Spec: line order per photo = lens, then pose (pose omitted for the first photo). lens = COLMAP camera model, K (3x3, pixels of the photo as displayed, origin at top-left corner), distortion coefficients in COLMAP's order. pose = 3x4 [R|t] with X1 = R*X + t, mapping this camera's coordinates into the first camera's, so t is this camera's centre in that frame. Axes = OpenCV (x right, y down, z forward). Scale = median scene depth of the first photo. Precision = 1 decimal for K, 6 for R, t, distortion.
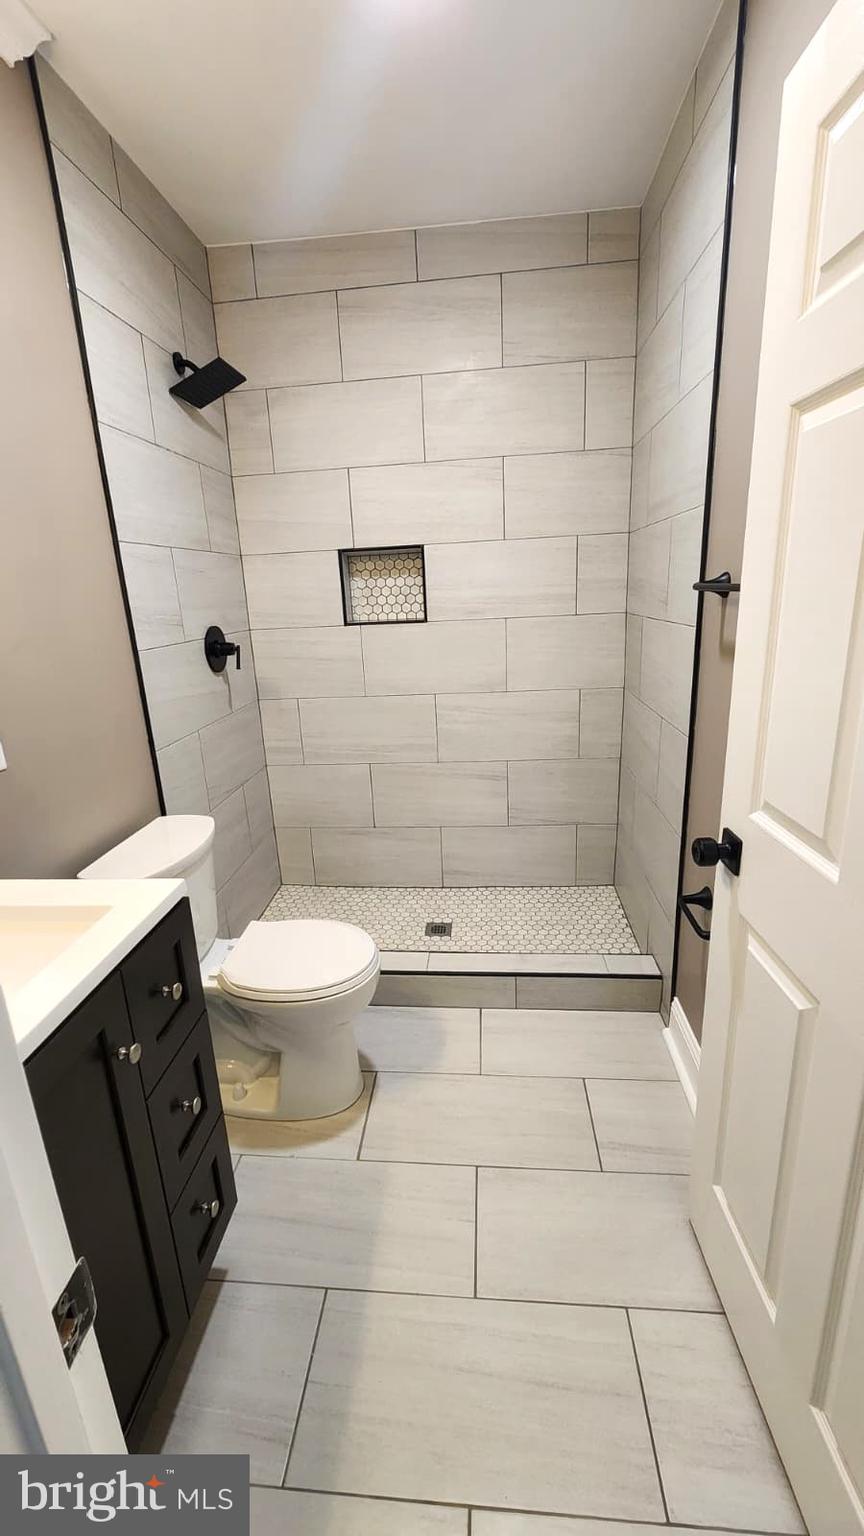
lens RADIAL K [[632.9, 0, 432.0], [0, 632.9, 768.0], [0, 0, 1]] dist [-0.000431, 0.000127]
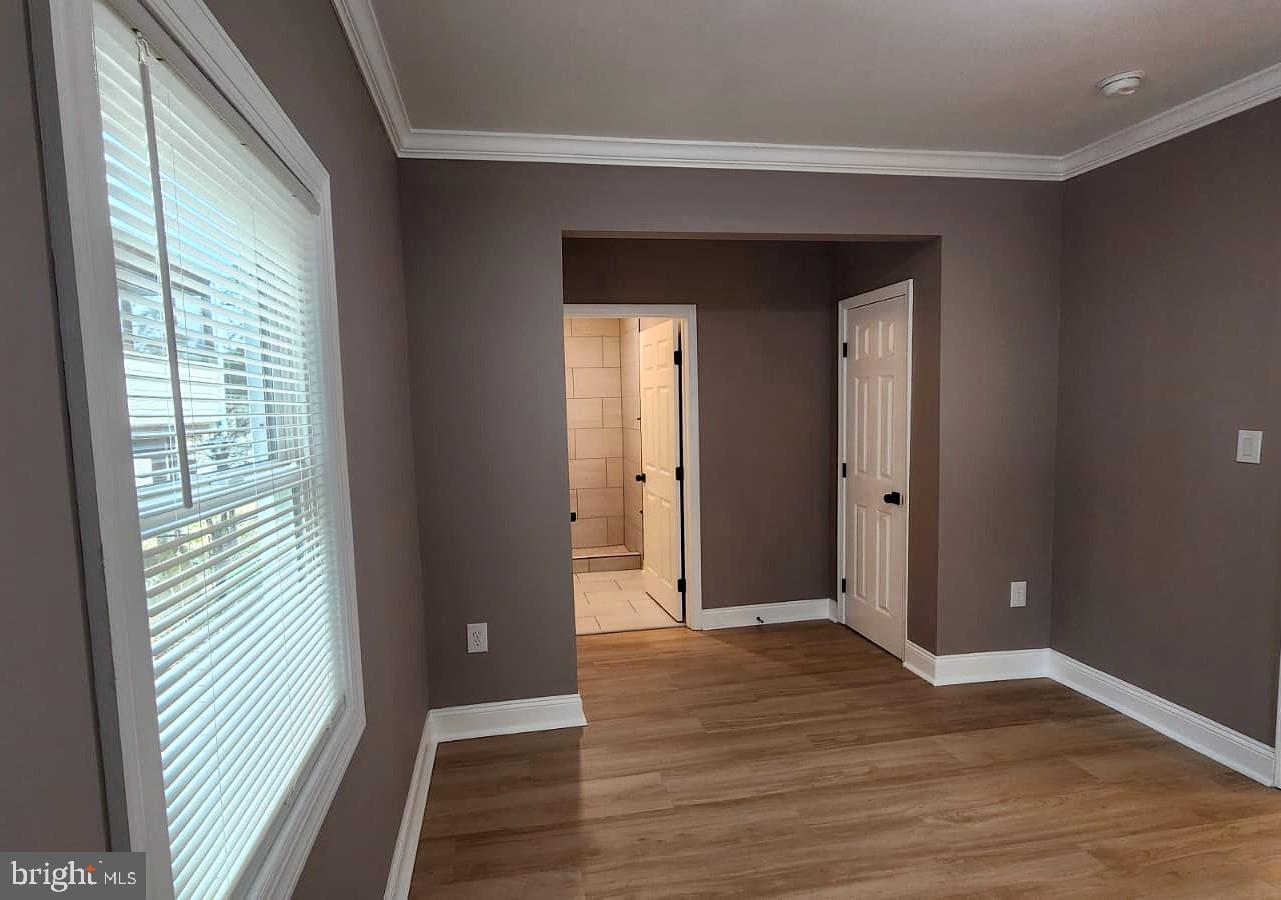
lens RADIAL K [[652.9, 0, 625.5], [0, 652.9, 457.3], [0, 0, 1]] dist [-0.000090, -0.000606]
pose [[0.963800, -0.000360, 0.266627, -0.391179], [0.055614, 0.978275, -0.199710, 0.410494], [-0.260763, 0.207309, 0.942881, -1.497832]]
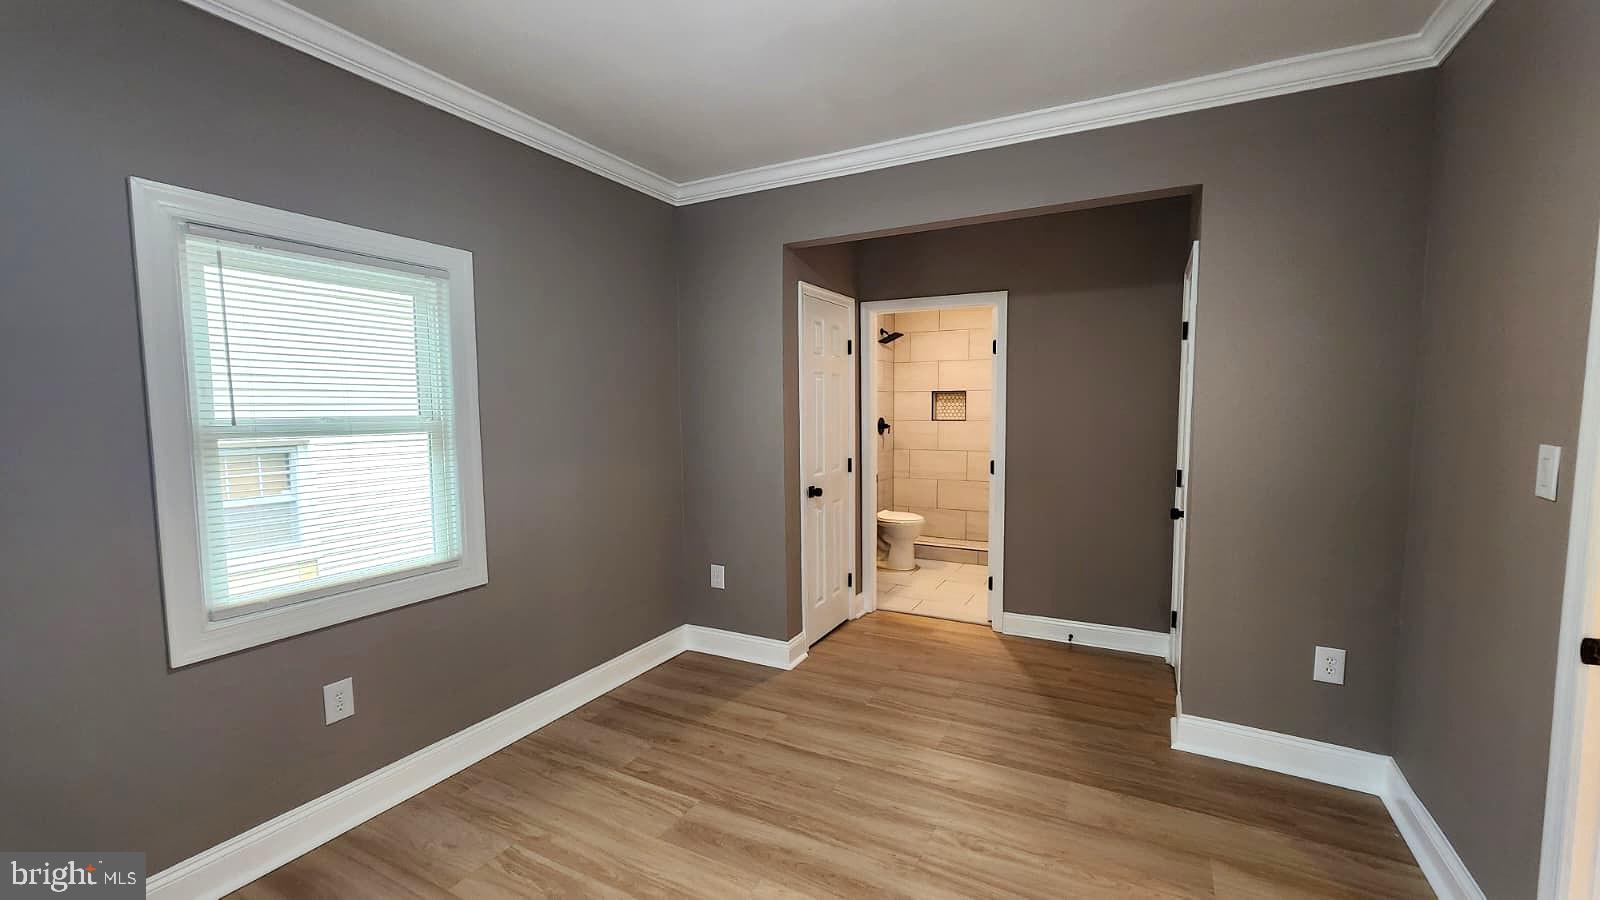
lens RADIAL K [[659.3, 0, 808.4], [0, 659.3, 456.4], [0, 0, 1]] dist [-0.000431, 0.000127]
pose [[0.925493, 0.069195, -0.372390, 0.415572], [-0.138530, 0.976891, -0.162766, 0.427677], [0.352522, 0.202226, 0.913692, -1.608713]]
